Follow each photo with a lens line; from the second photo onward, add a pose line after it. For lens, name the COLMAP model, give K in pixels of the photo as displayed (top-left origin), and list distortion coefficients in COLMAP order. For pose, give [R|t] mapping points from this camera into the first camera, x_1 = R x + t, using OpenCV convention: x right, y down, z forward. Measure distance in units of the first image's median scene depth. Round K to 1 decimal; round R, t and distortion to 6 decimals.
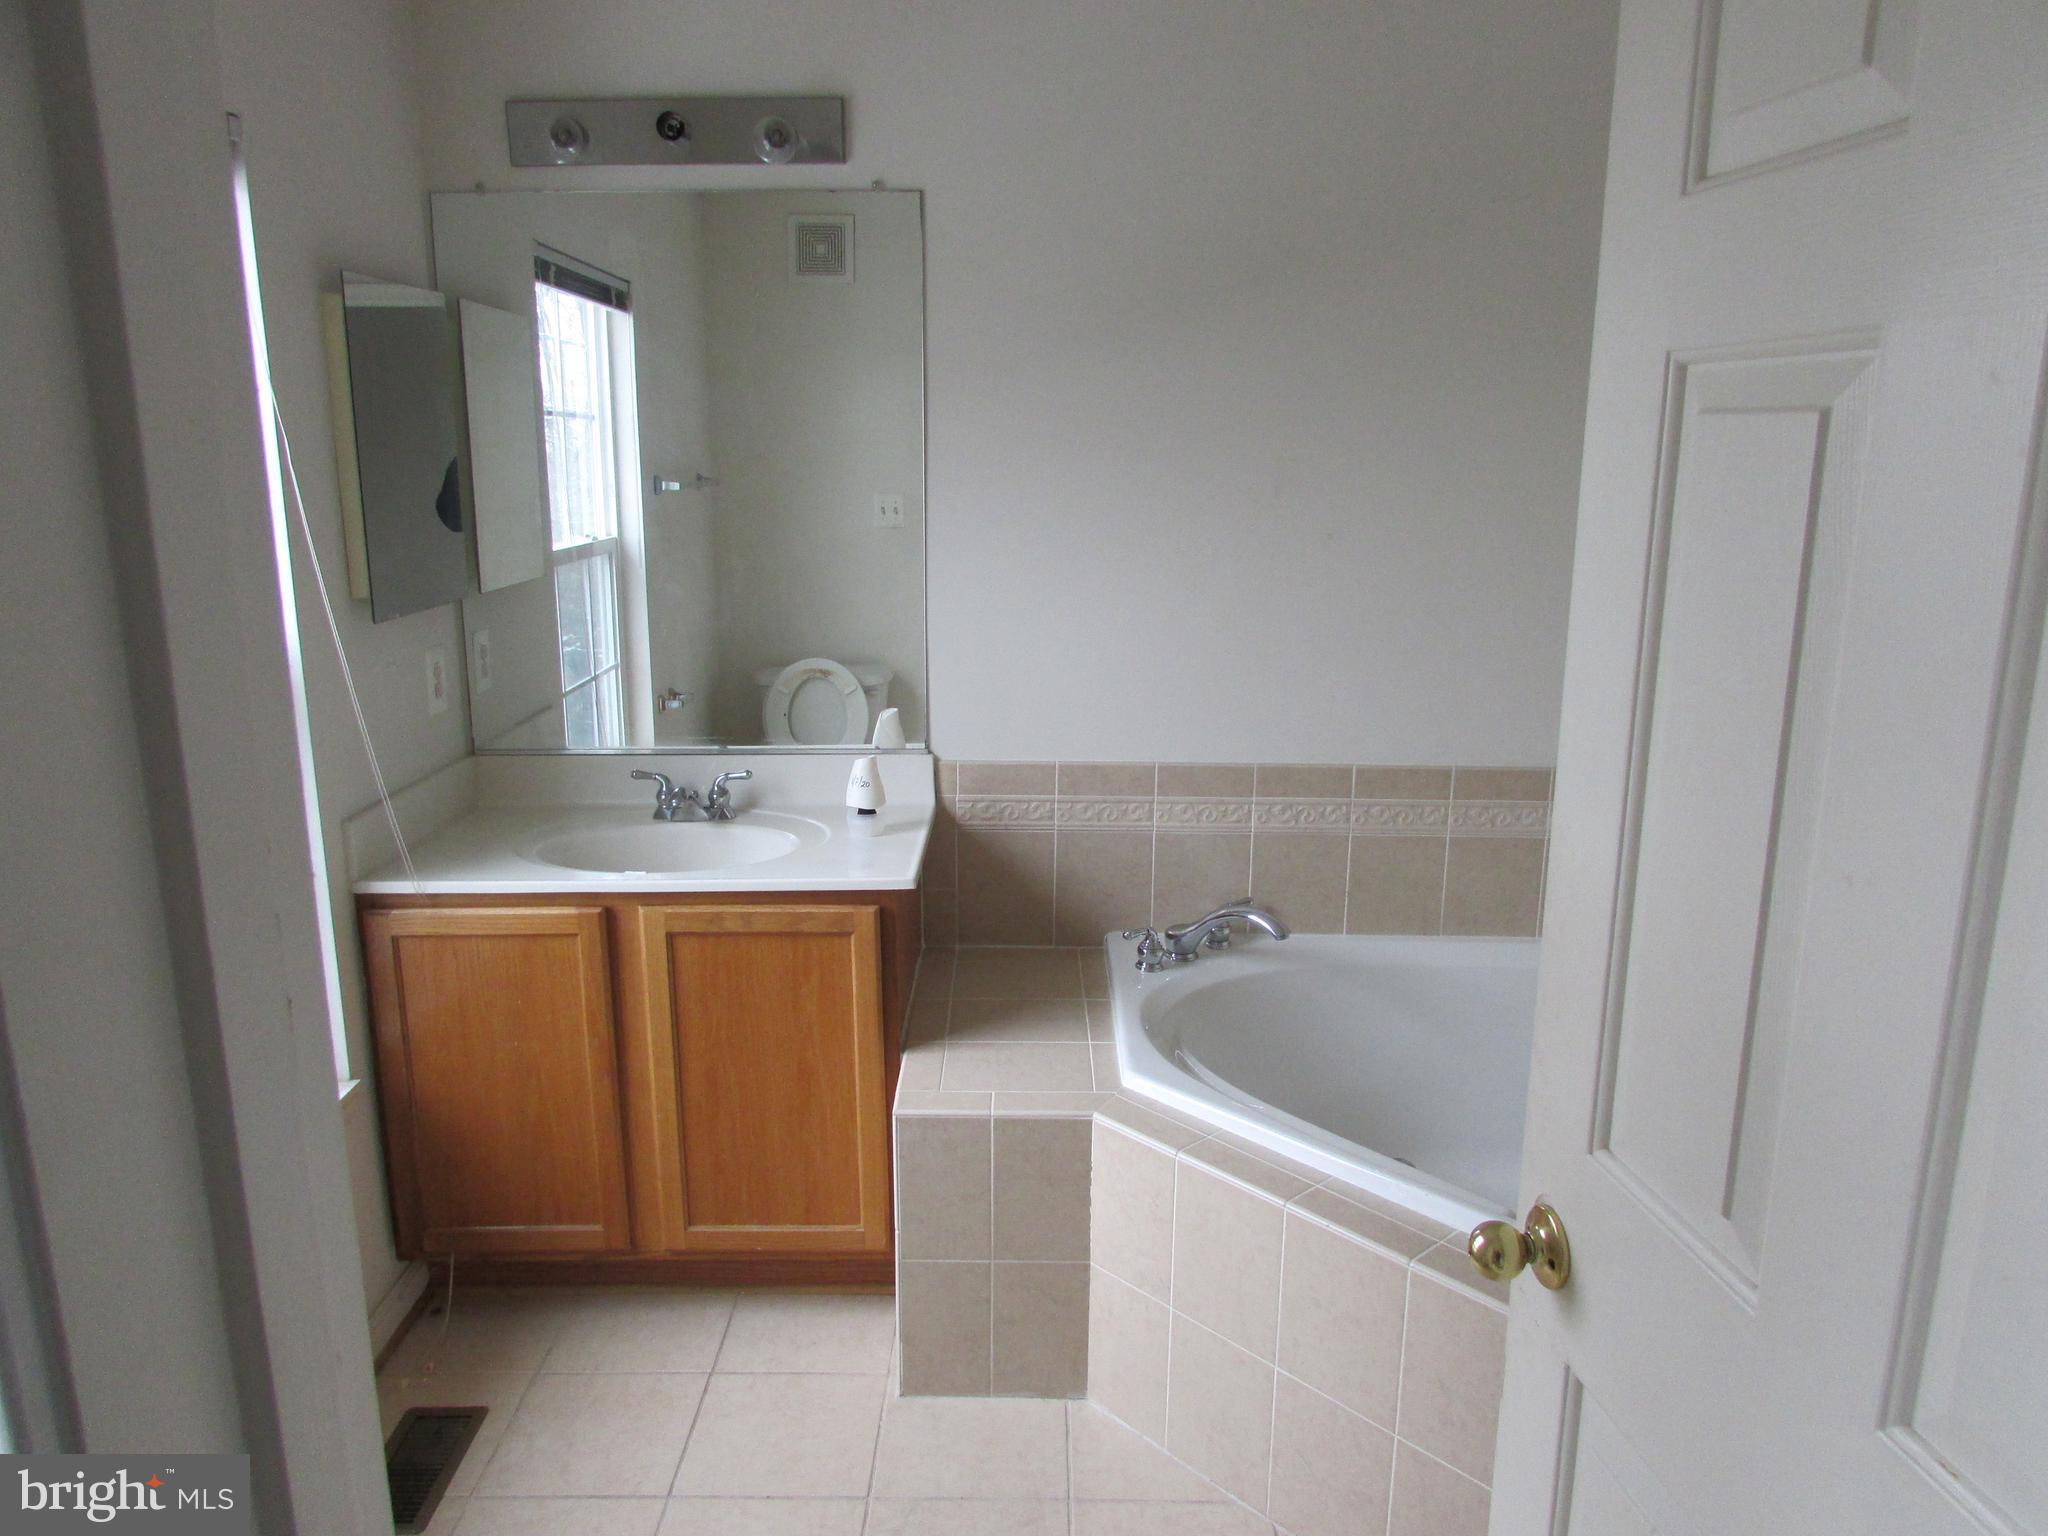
lens RADIAL K [[1487.3, 0, 1033.1], [0, 1487.3, 756.1], [0, 0, 1]] dist [-0.009779, 0.001069]
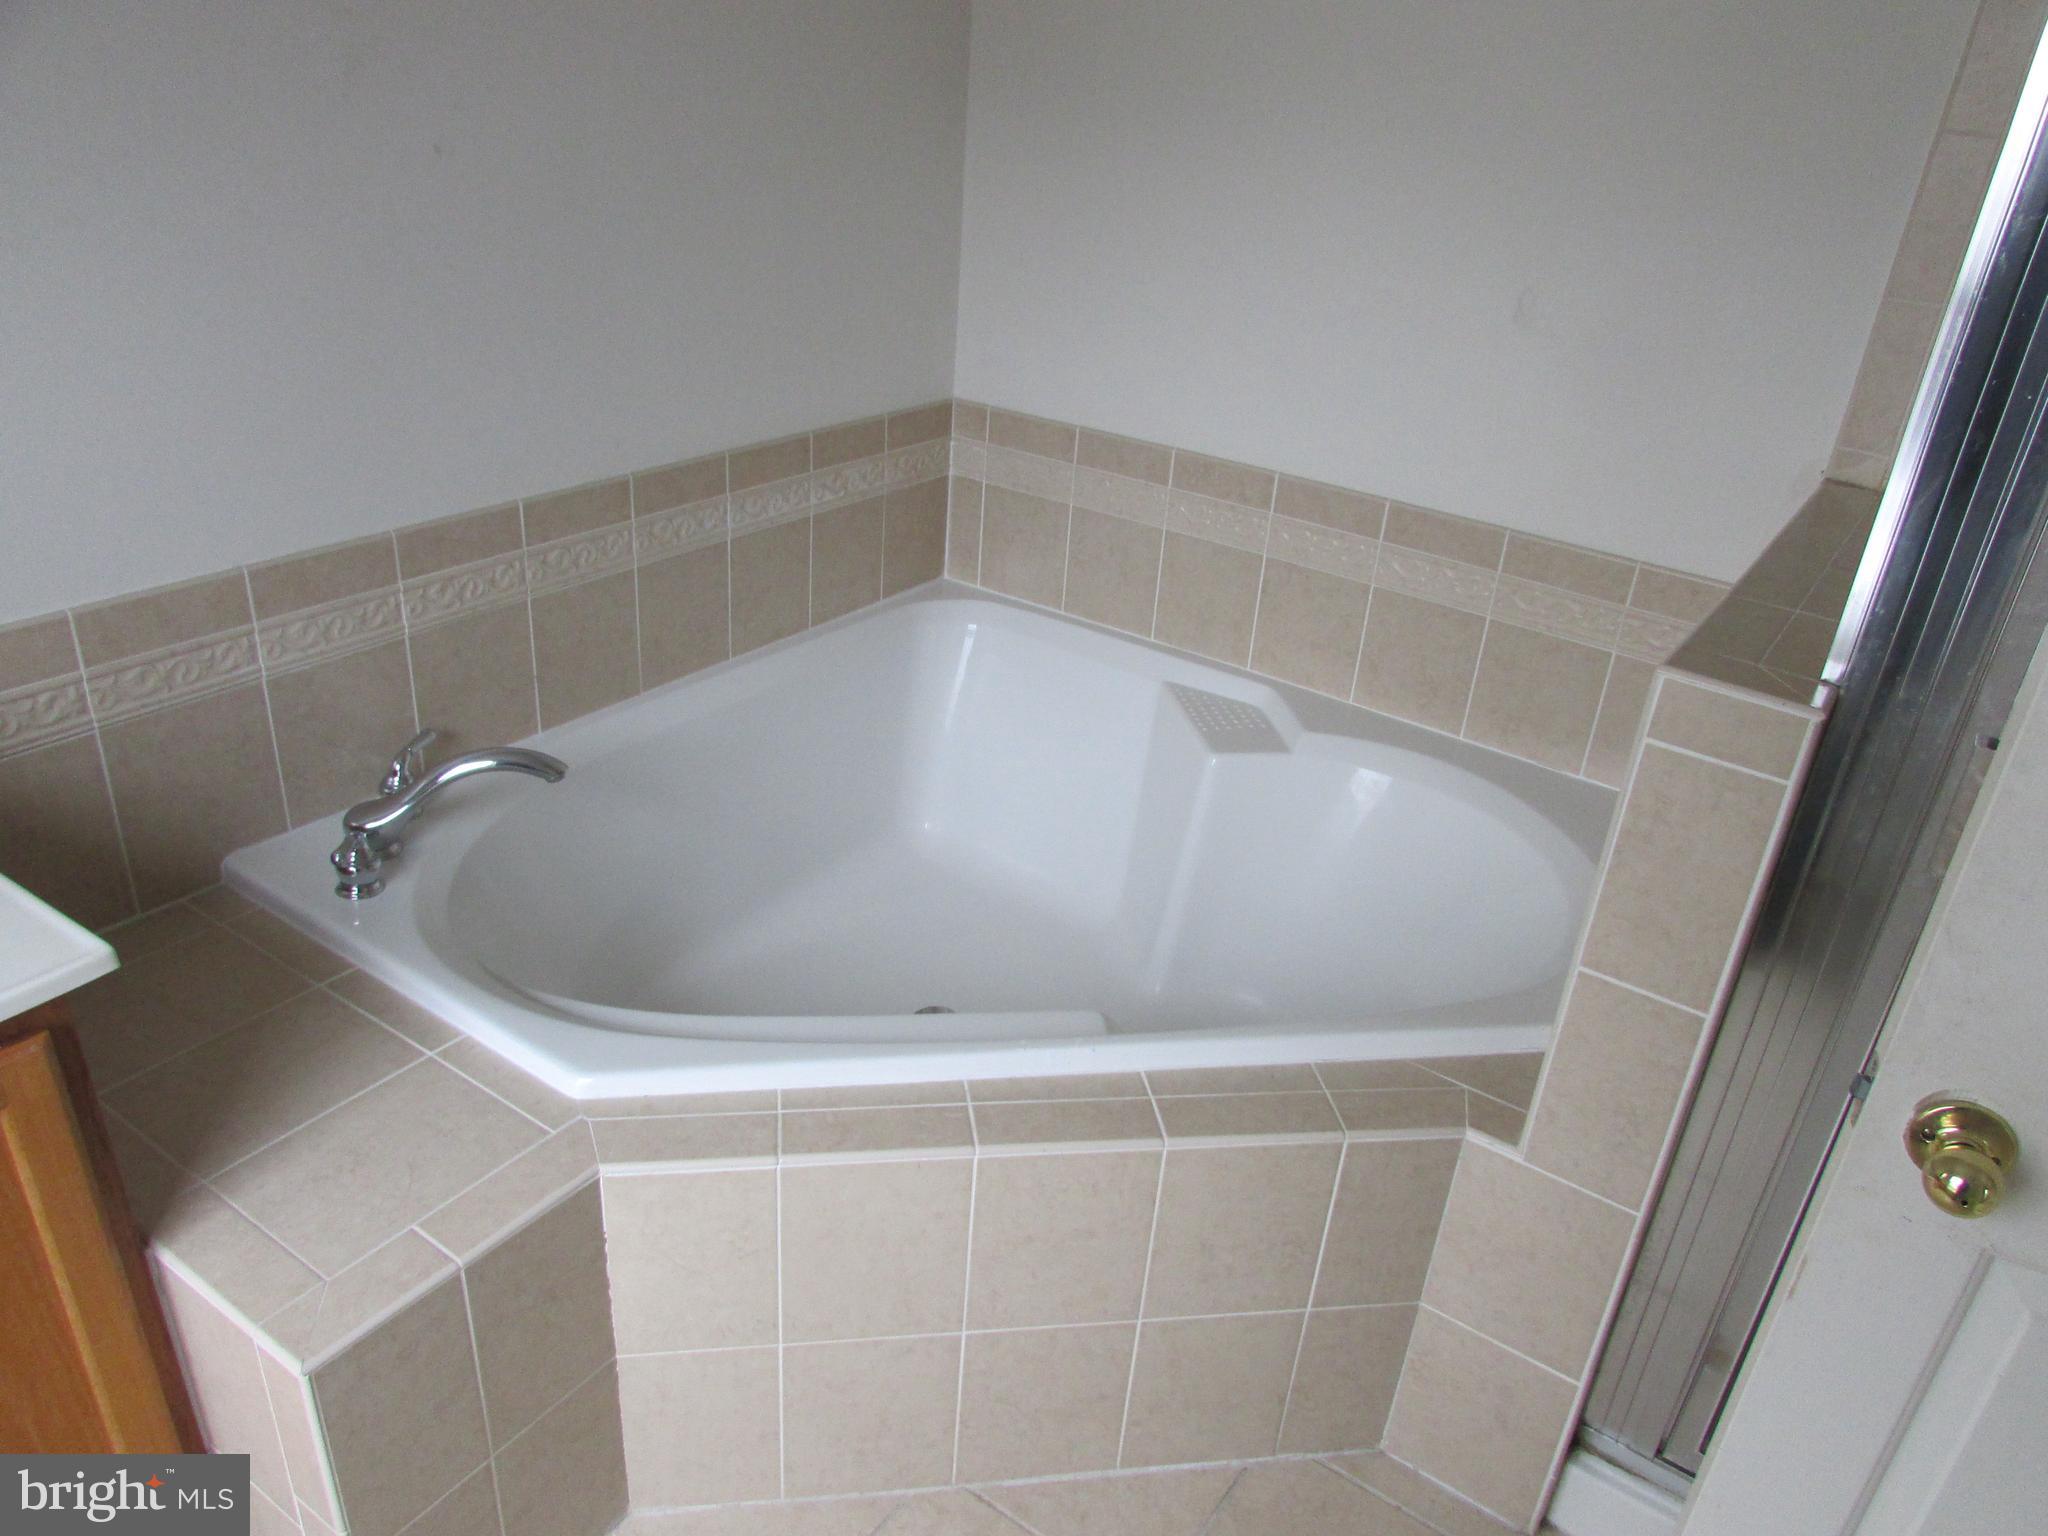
lens RADIAL K [[1500.5, 0, 1058.0], [0, 1500.5, 767.9], [0, 0, 1]] dist [0.002960, 0.002138]
pose [[0.573516, -0.343111, 0.743878, -0.202800], [0.117161, 0.933080, 0.340051, -0.086156], [-0.810773, -0.107871, 0.575335, 0.380557]]
